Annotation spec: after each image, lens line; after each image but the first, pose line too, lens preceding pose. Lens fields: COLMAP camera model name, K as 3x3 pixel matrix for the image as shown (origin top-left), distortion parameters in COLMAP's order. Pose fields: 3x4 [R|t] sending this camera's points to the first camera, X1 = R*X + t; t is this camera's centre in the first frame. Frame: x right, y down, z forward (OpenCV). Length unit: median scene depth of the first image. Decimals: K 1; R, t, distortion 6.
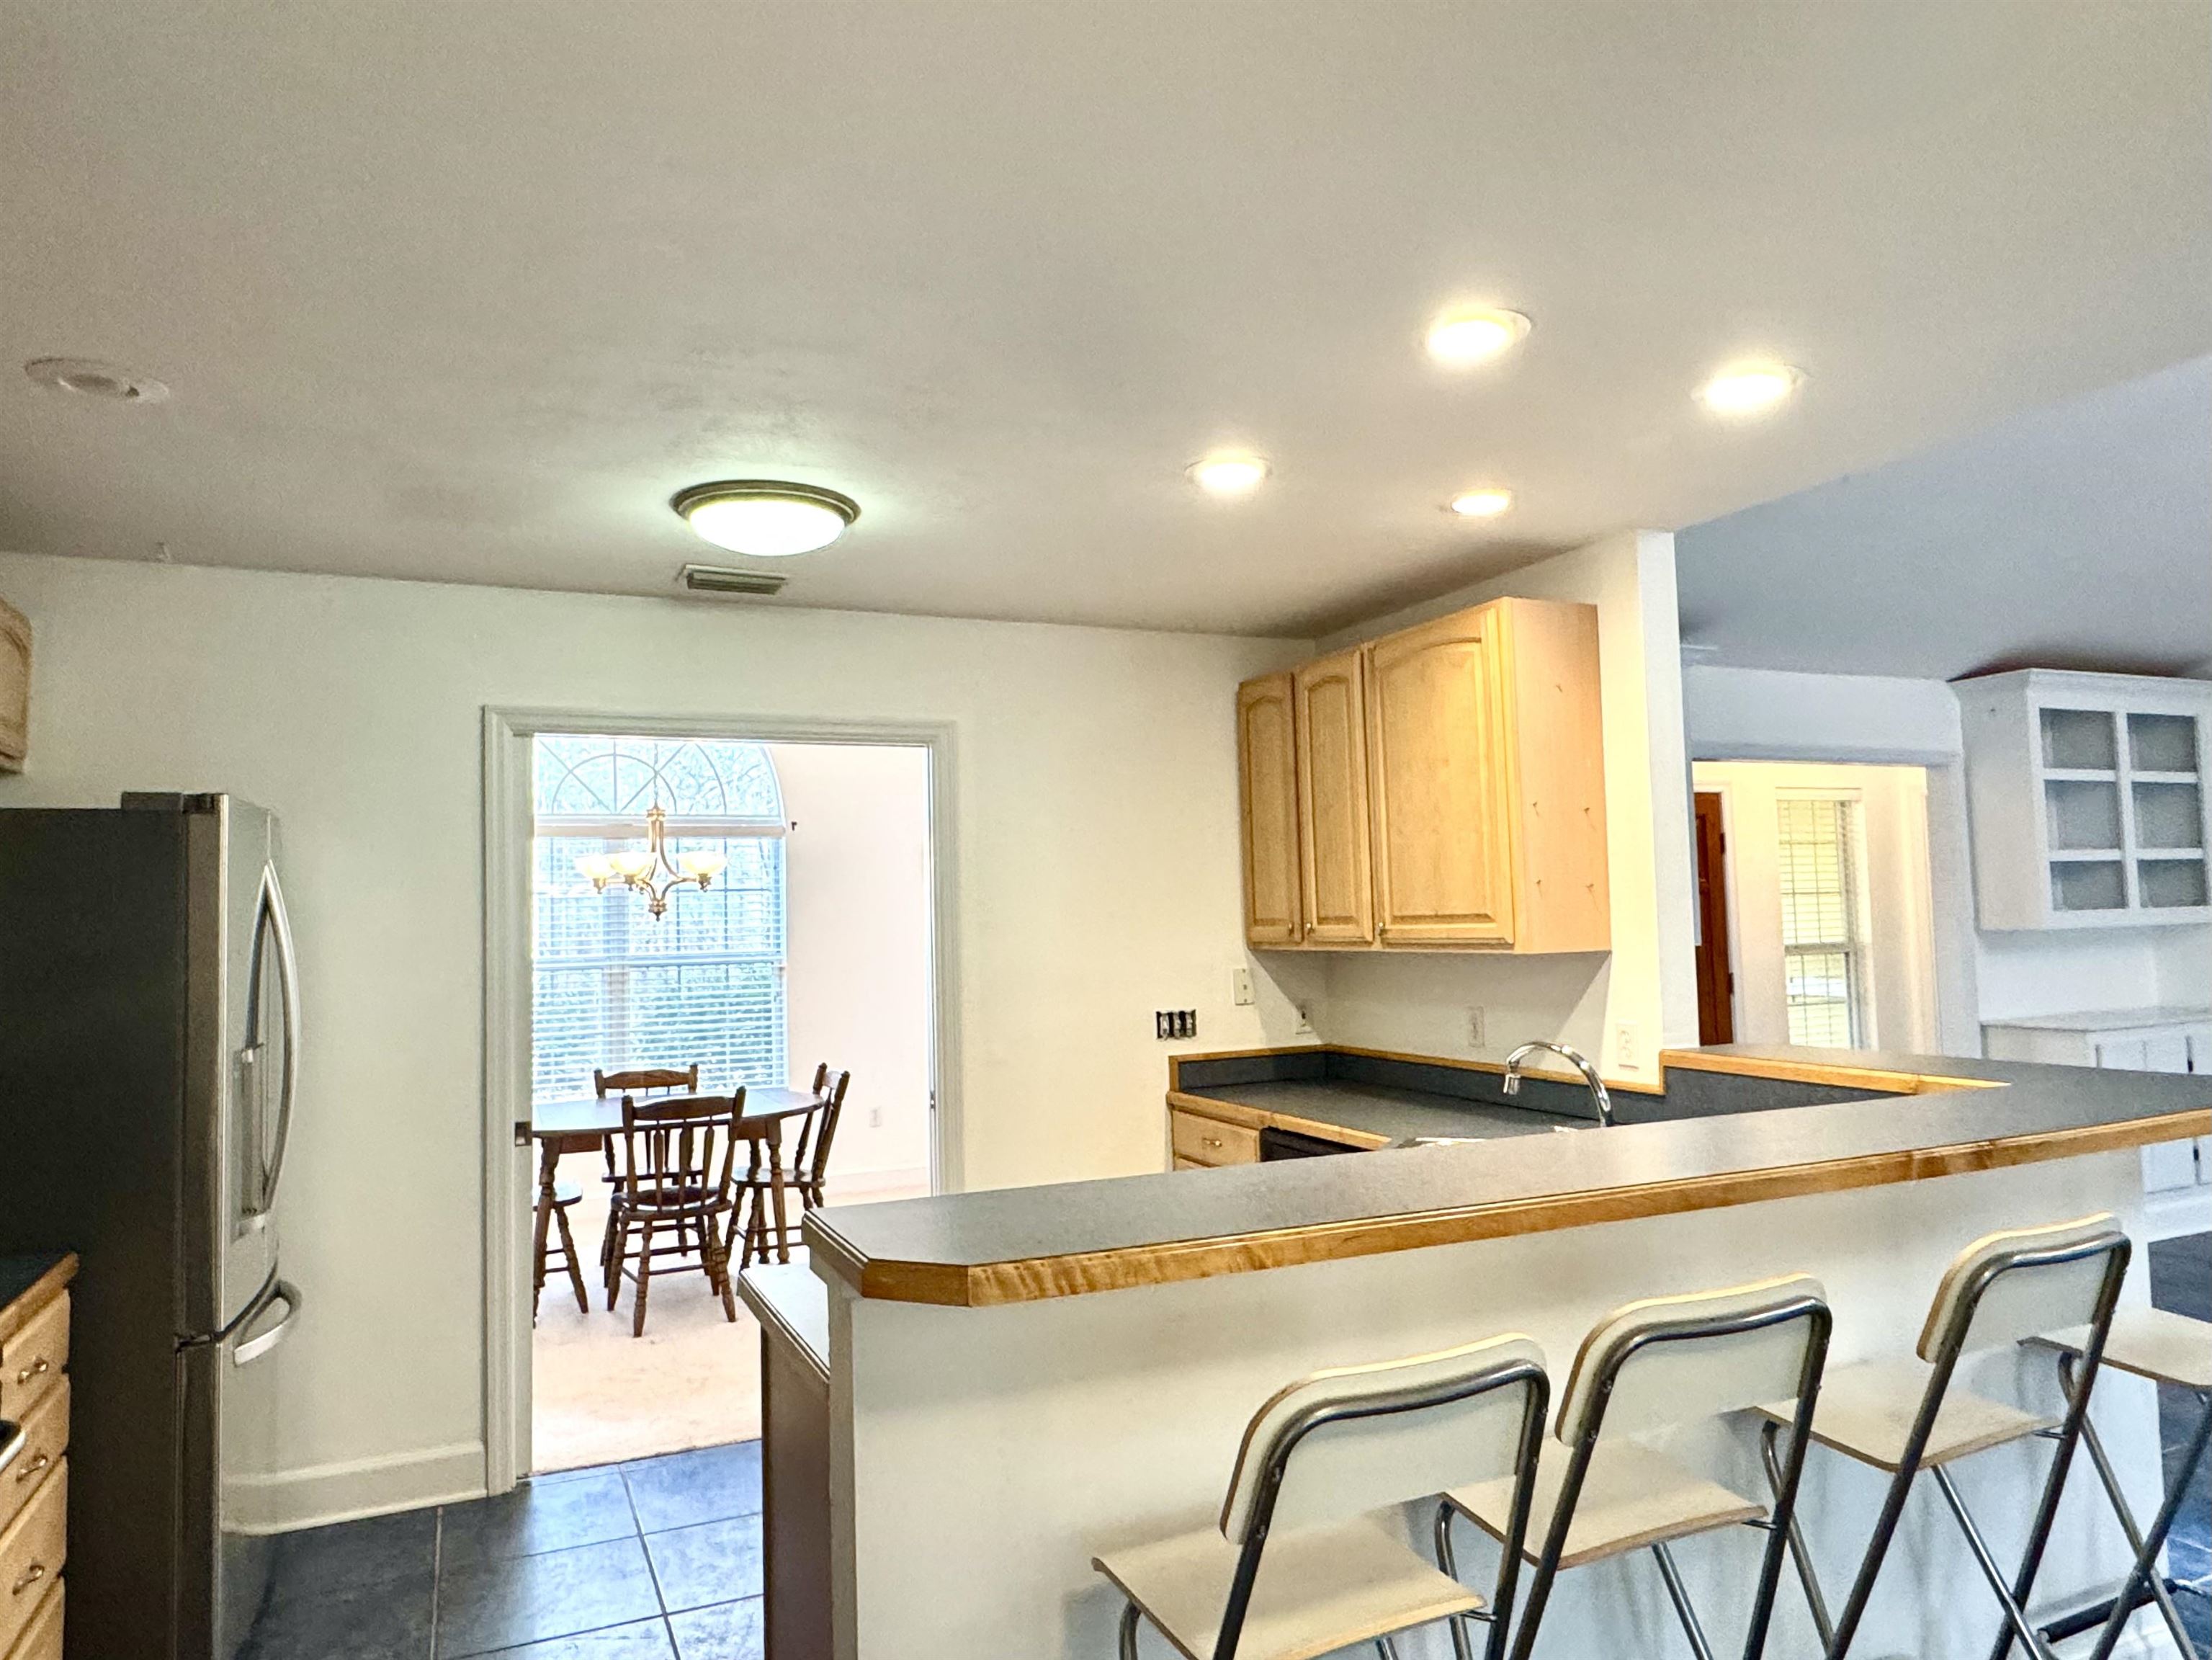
lens RADIAL K [[1438.3, 0, 1106.0], [0, 1438.3, 830.0], [0, 0, 1]] dist [-0.001334, 0.000209]
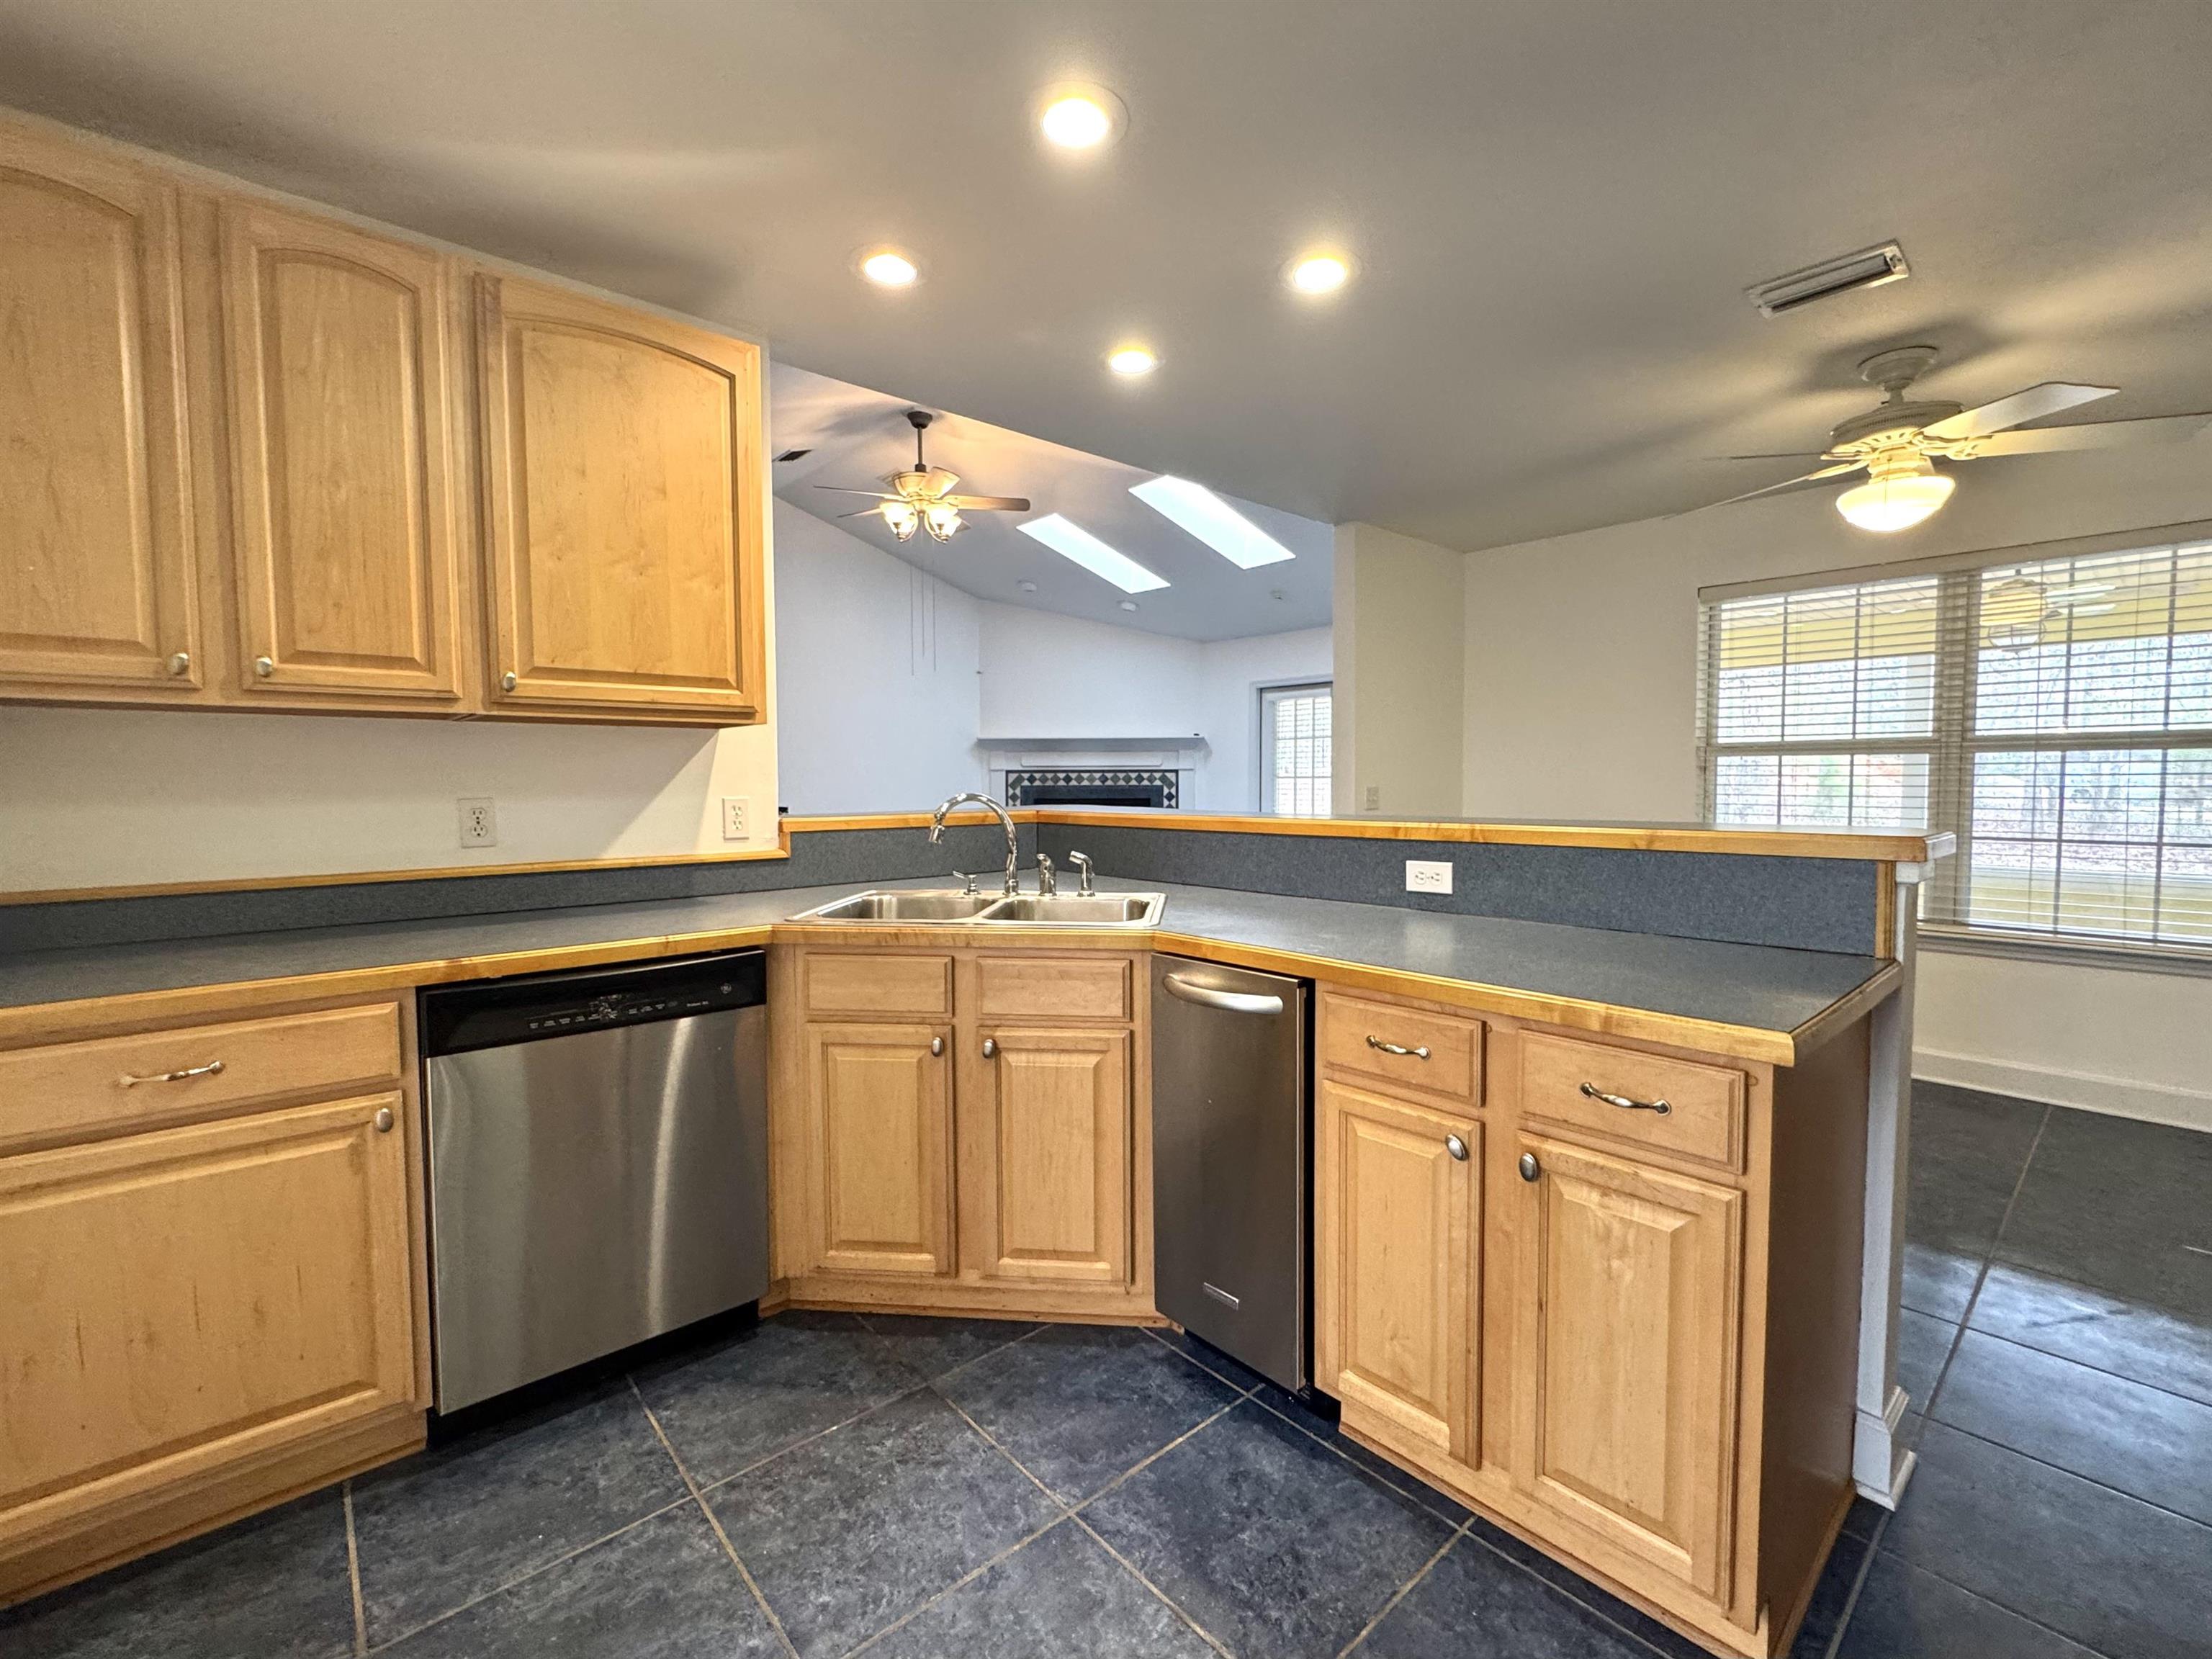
lens RADIAL K [[949.2, 0, 1101.6], [0, 949.2, 828.6], [0, 0, 1]] dist [-0.001505, -0.000412]
pose [[-0.294598, -0.015330, 0.955498, -0.321893], [-0.044139, 0.999022, 0.002419, 0.117264], [-0.954601, -0.041463, -0.294987, 0.781660]]
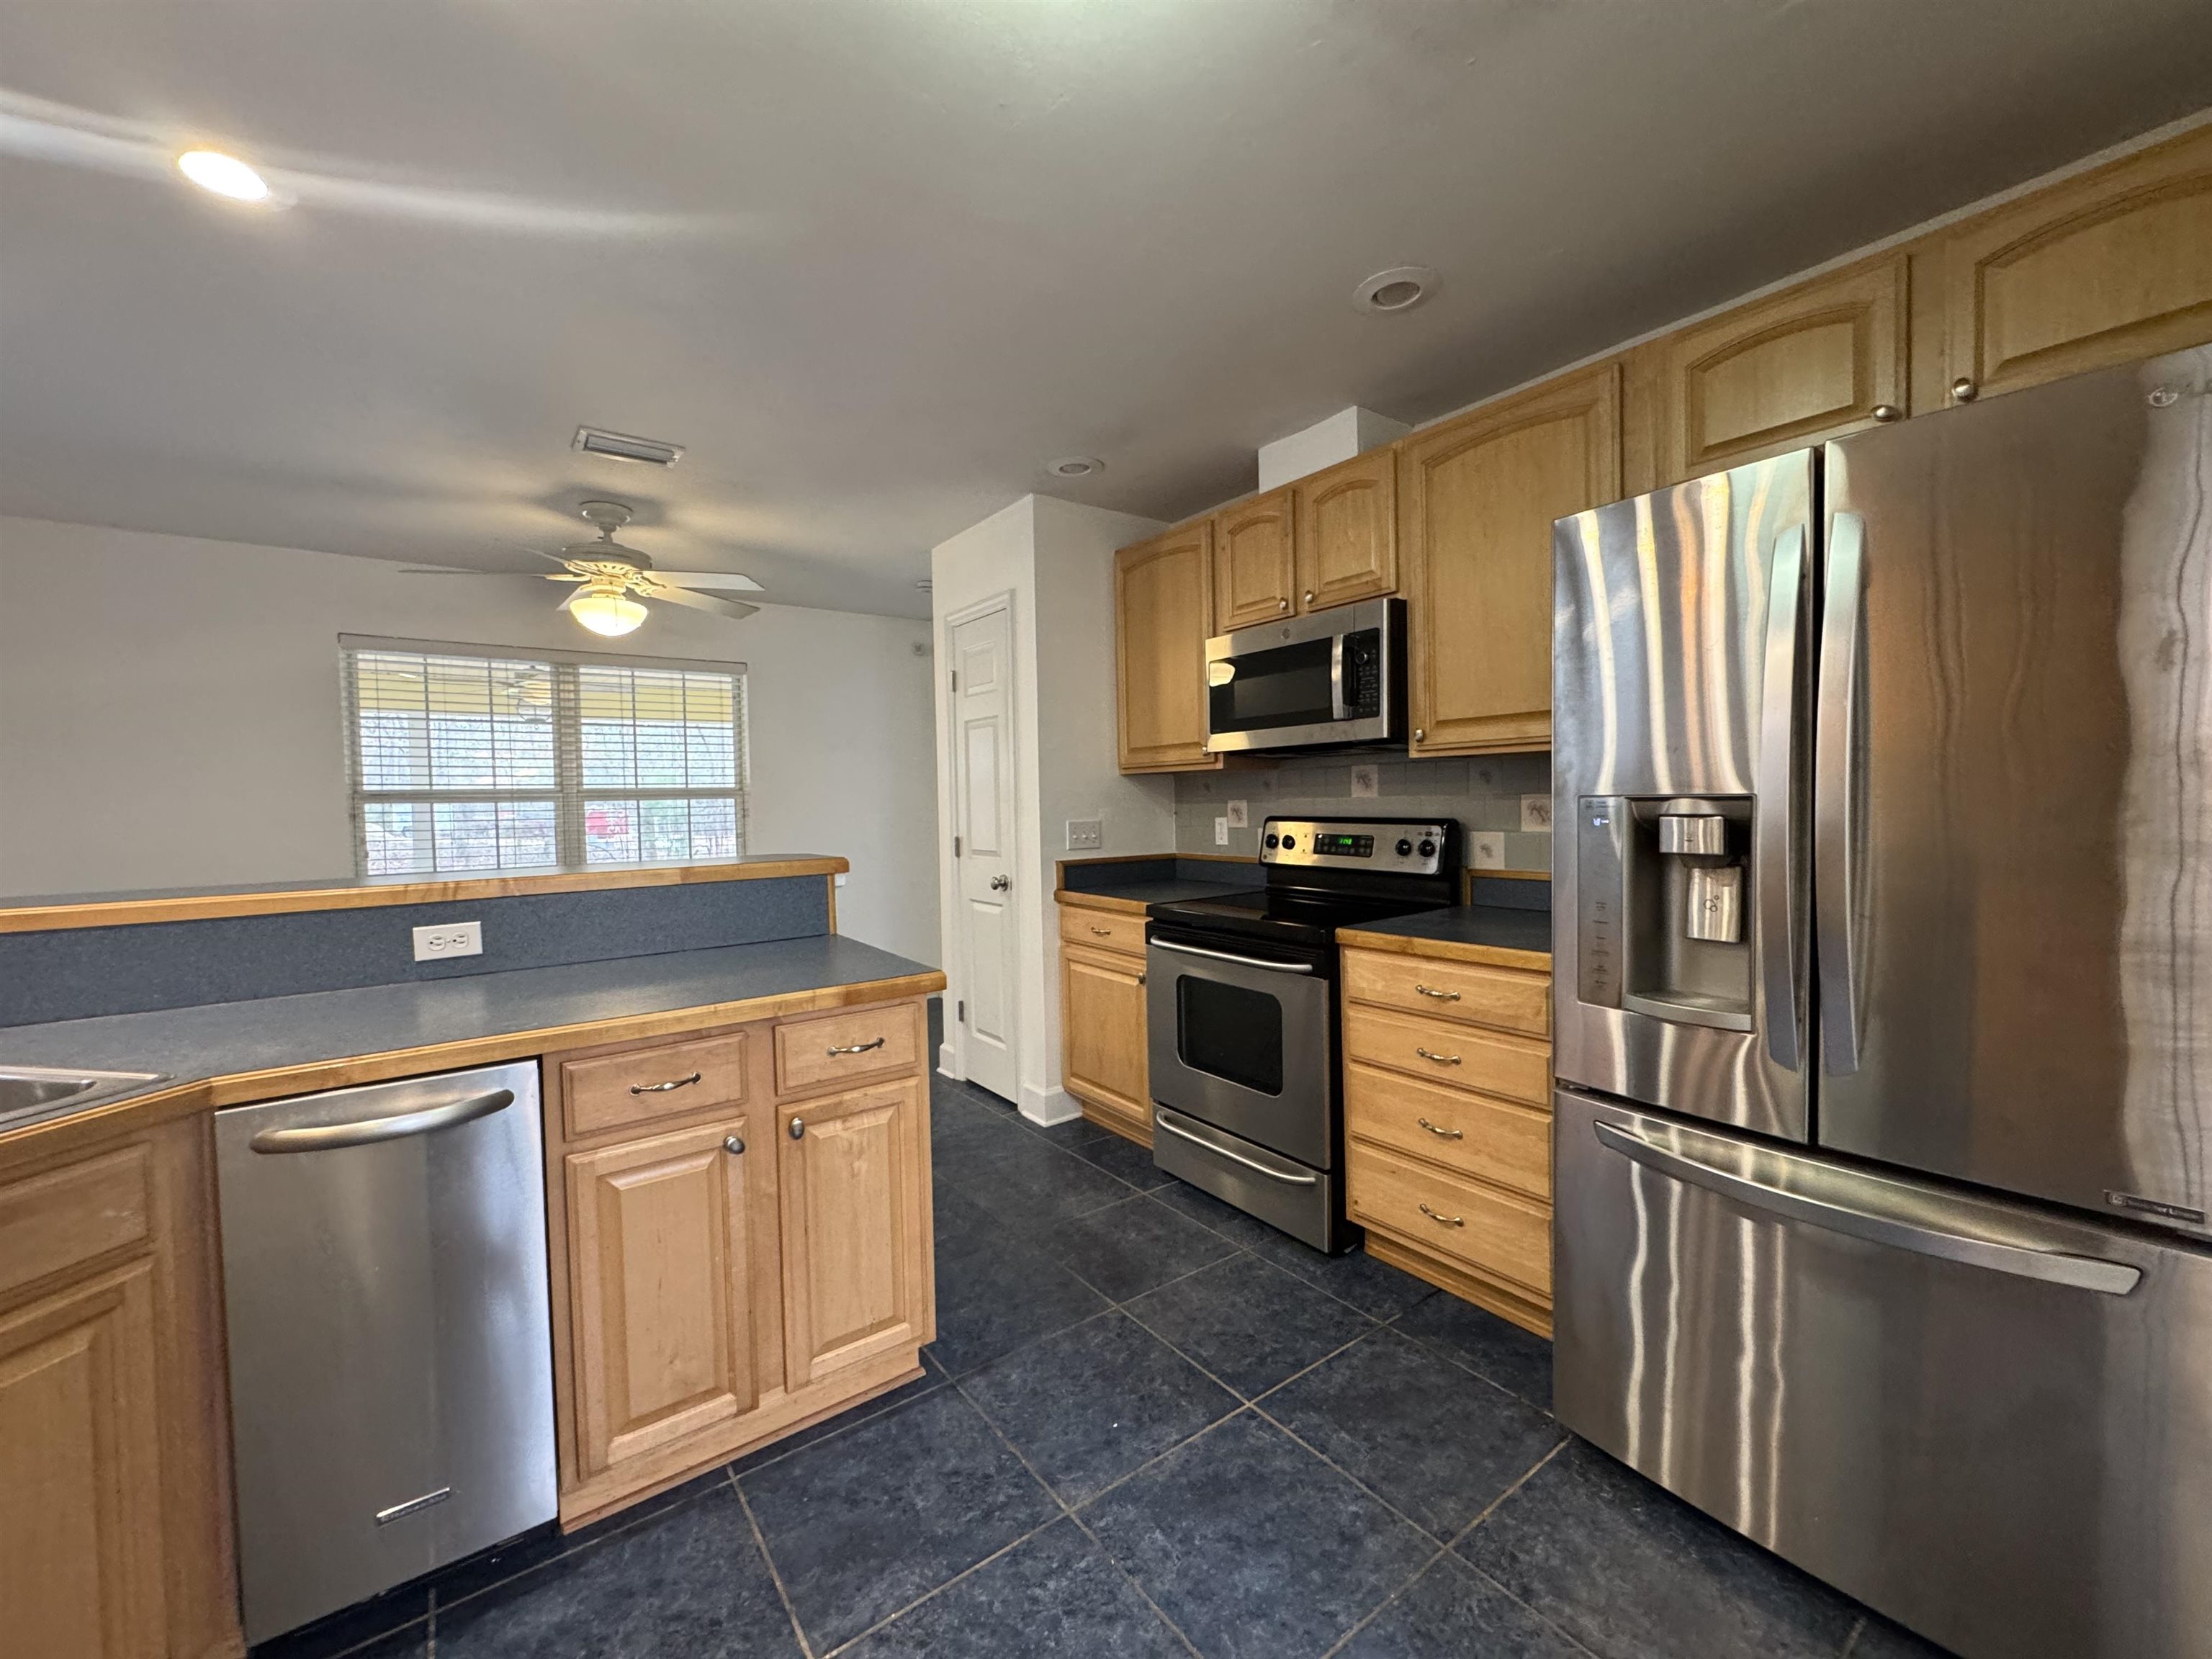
lens RADIAL K [[888.7, 0, 1106.0], [0, 888.7, 829.5], [0, 0, 1]] dist [0.000087, -0.000020]
pose [[-0.974398, 0.059470, -0.216823, -0.123306], [0.065268, 0.997674, -0.019676, 0.112121], [0.215148, -0.033324, -0.976013, 0.951215]]
